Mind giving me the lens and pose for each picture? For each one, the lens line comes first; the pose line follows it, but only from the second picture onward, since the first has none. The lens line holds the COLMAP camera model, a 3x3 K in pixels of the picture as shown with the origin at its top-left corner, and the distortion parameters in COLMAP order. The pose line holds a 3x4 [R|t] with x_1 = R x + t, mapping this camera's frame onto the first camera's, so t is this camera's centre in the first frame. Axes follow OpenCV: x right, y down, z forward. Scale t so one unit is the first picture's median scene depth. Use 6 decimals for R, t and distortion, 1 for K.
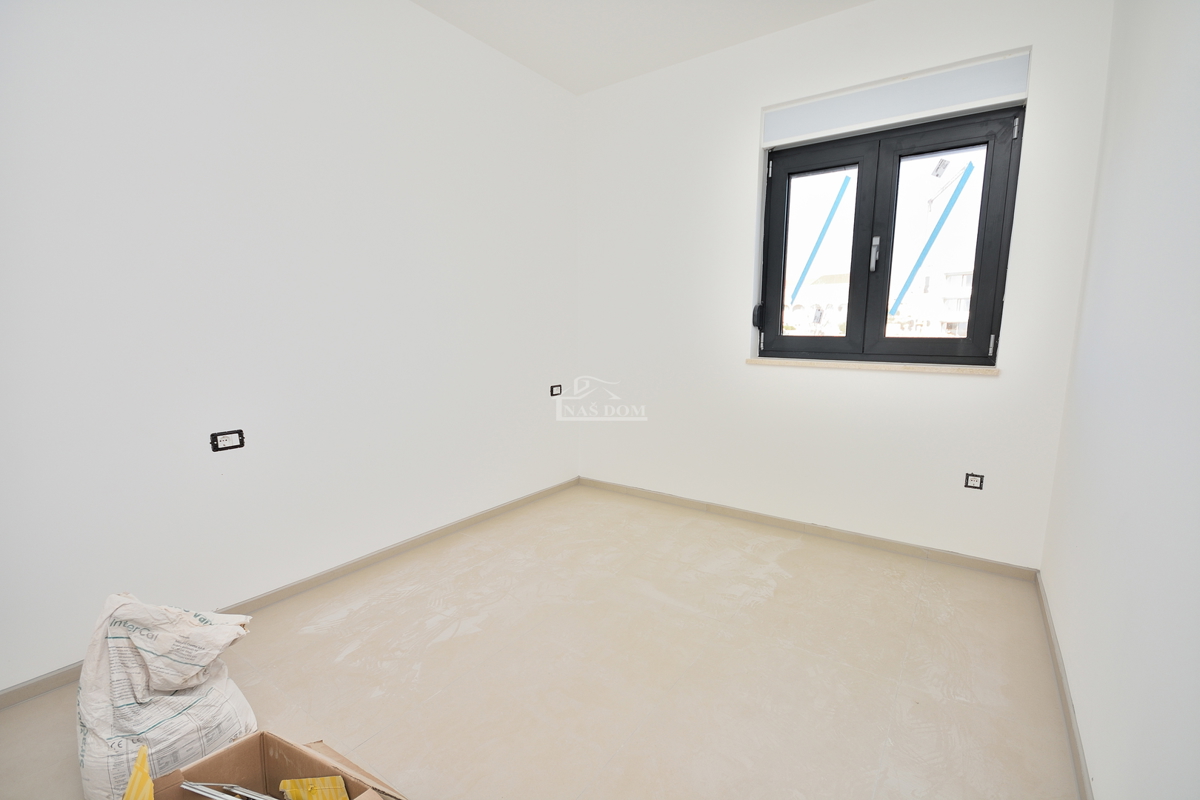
lens RADIAL K [[527.5, 0, 602.5], [0, 527.5, 399.9], [0, 0, 1]] dist [0.001117, -0.007349]
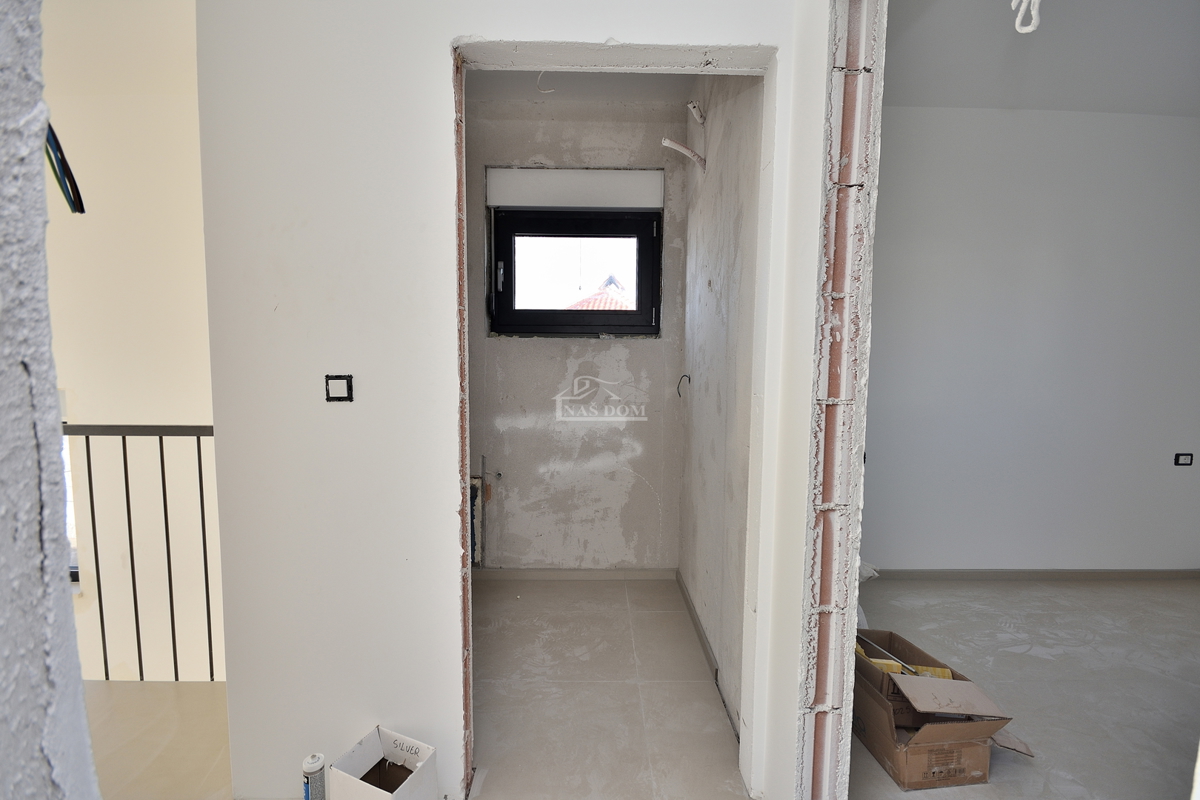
lens RADIAL K [[549.7, 0, 599.5], [0, 549.7, 403.4], [0, 0, 1]] dist [-0.002300, -0.005990]
pose [[0.596202, 0.078944, -0.798944, 0.066358], [-0.132015, 0.991248, -0.000569, 0.024973], [0.791906, 0.105812, 0.601405, -0.452991]]
